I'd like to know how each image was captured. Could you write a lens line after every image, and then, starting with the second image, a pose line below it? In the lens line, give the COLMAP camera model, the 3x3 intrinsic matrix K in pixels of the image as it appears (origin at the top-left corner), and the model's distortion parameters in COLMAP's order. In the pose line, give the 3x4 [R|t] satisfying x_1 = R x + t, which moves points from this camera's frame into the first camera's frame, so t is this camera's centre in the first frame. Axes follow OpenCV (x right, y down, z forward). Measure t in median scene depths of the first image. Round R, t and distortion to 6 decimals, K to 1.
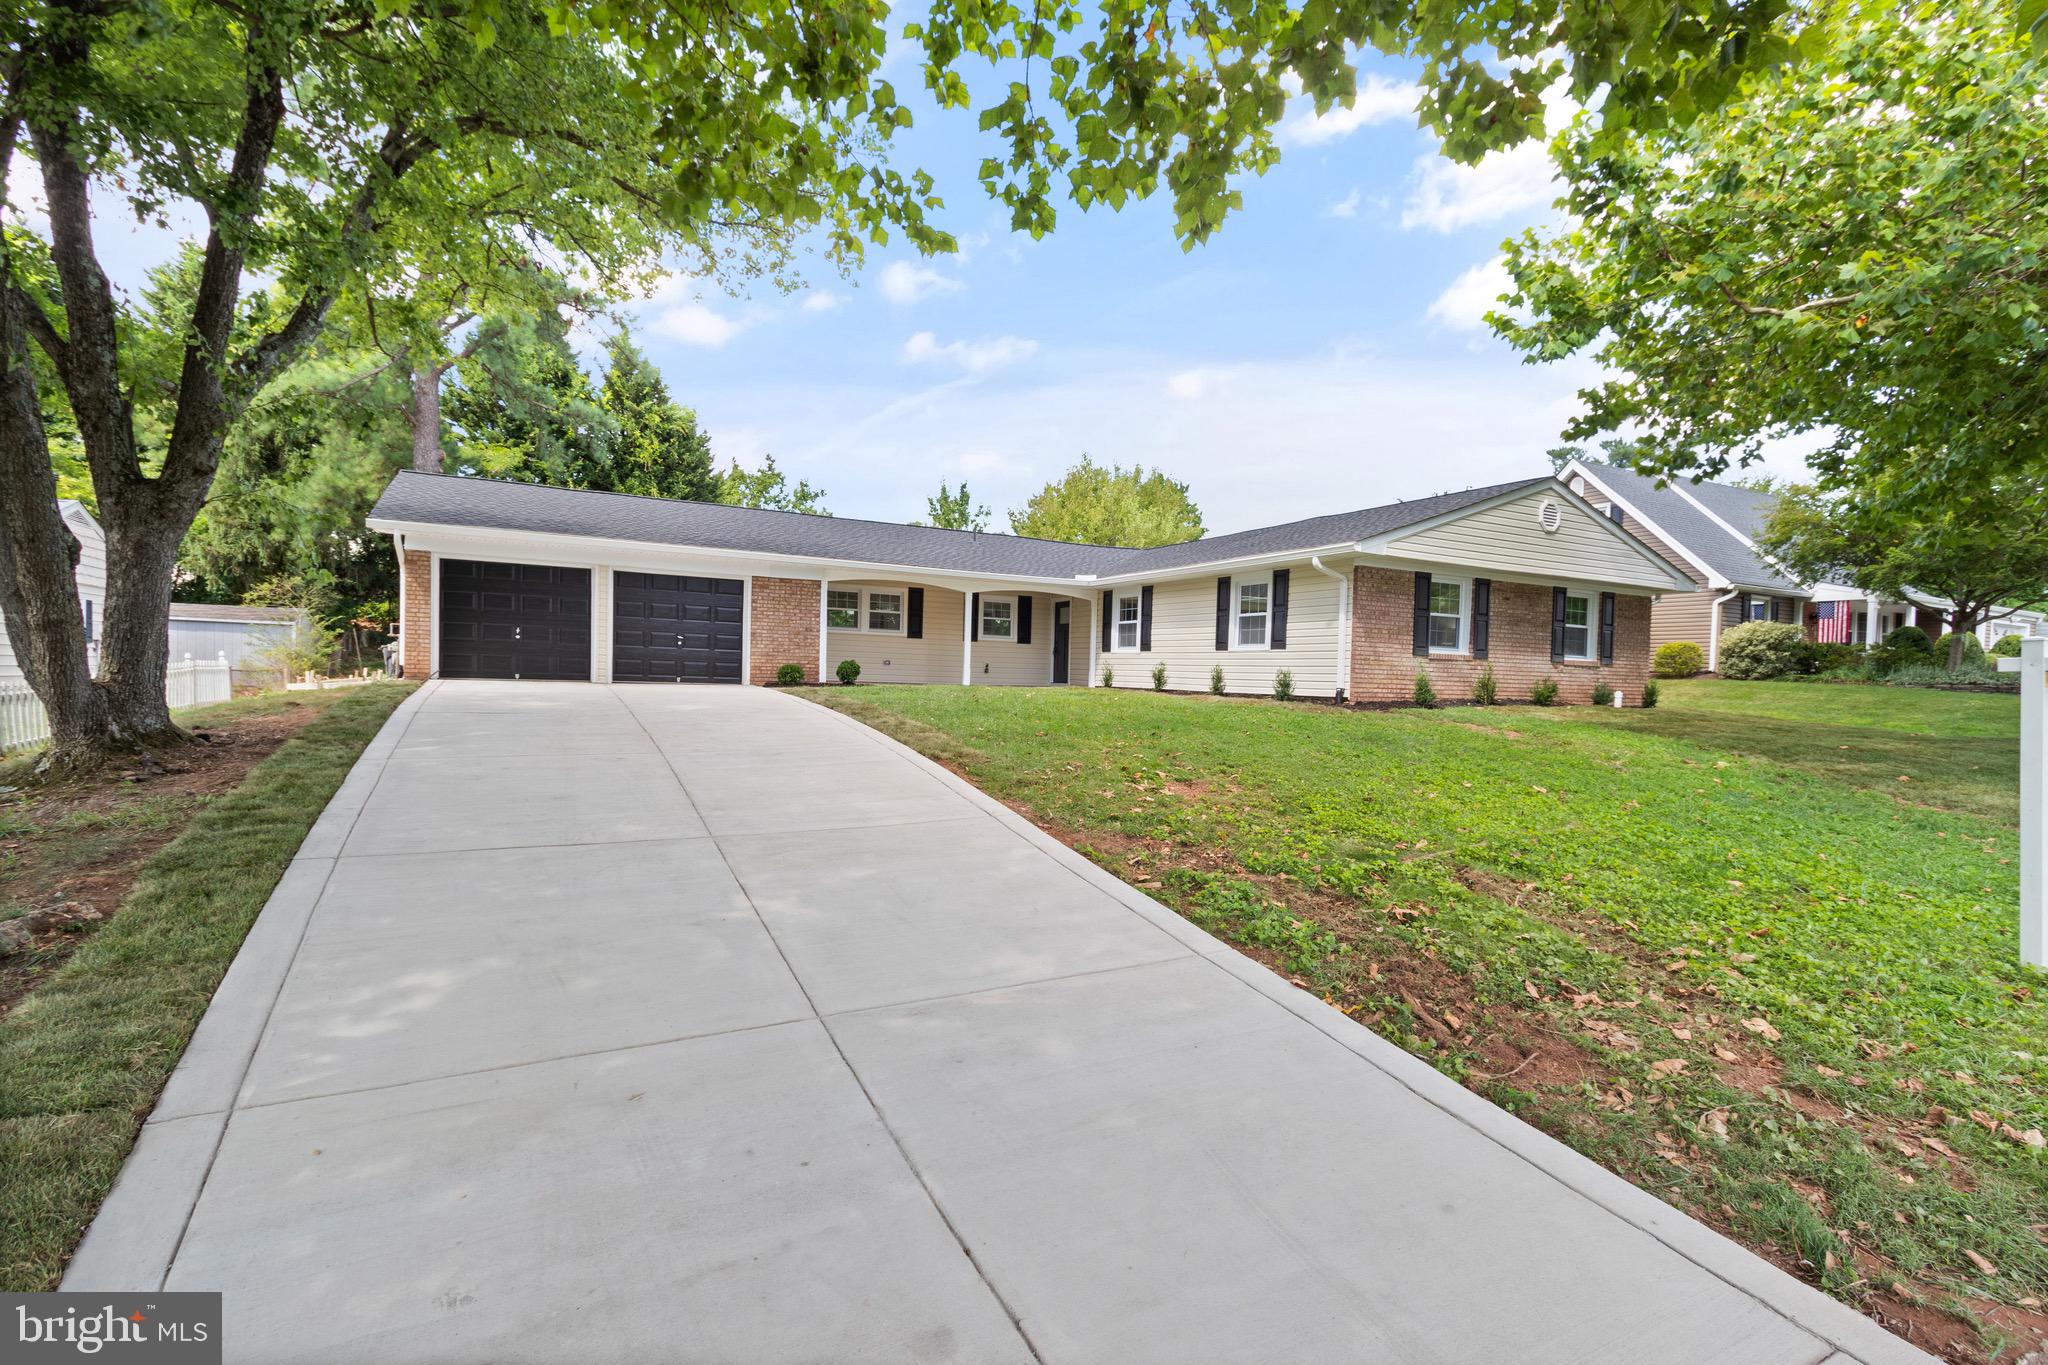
lens RADIAL K [[950.1, 0, 1032.4], [0, 950.1, 698.0], [0, 0, 1]] dist [0.002730, -0.000479]
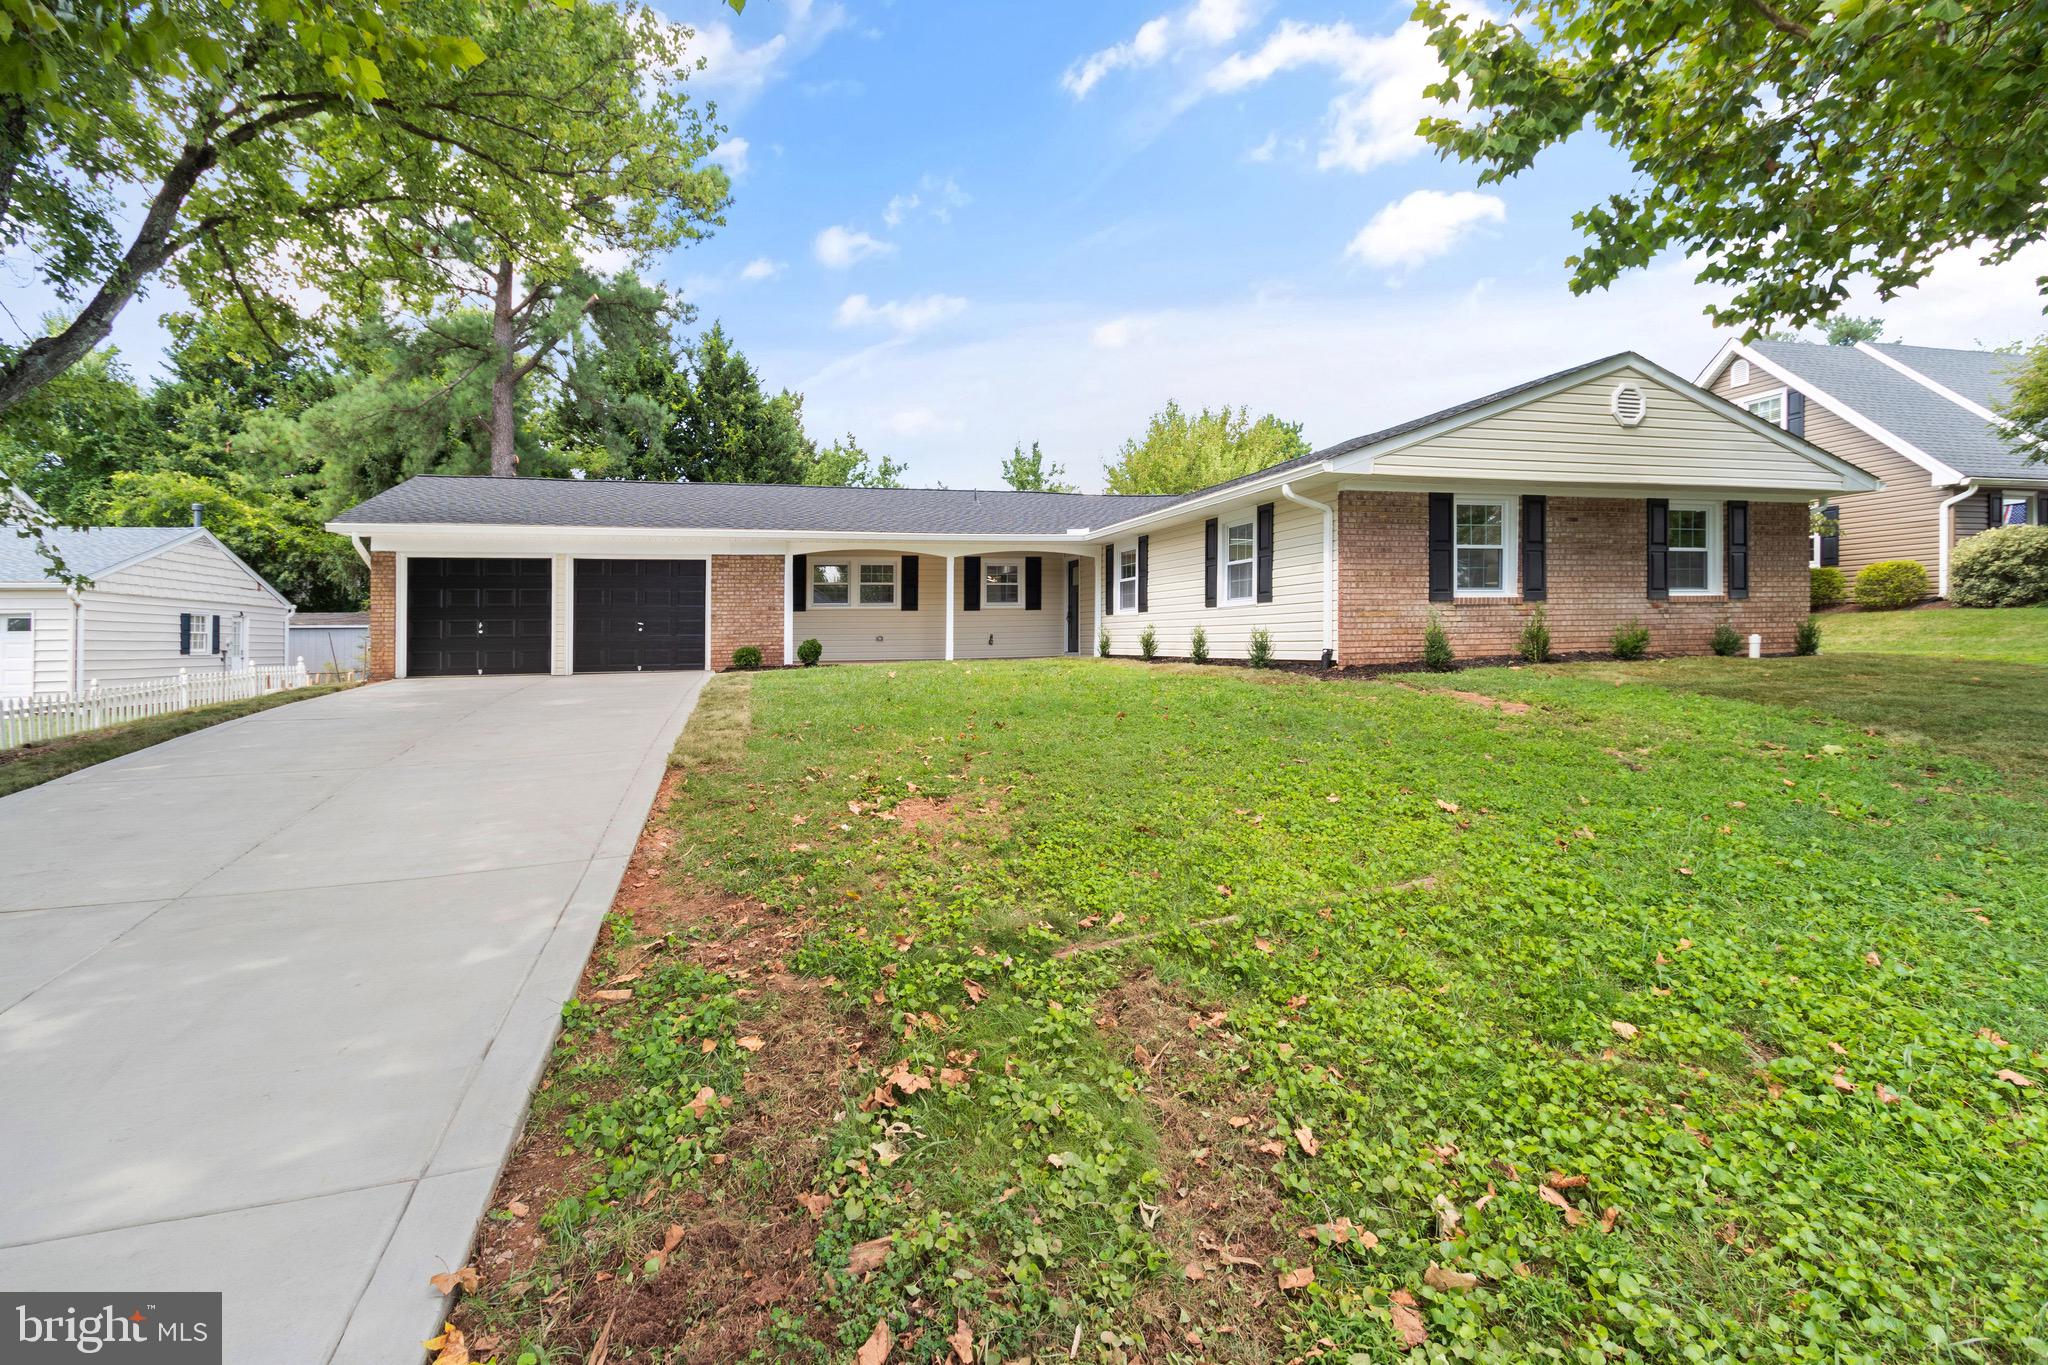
lens RADIAL K [[943.8, 0, 1030.0], [0, 943.8, 628.8], [0, 0, 1]] dist [0.000942, -0.000759]
pose [[0.975916, -0.049181, -0.212533, 0.213793], [0.041367, 0.998300, -0.041058, -0.004406], [0.214191, 0.031278, 0.976291, 0.165989]]
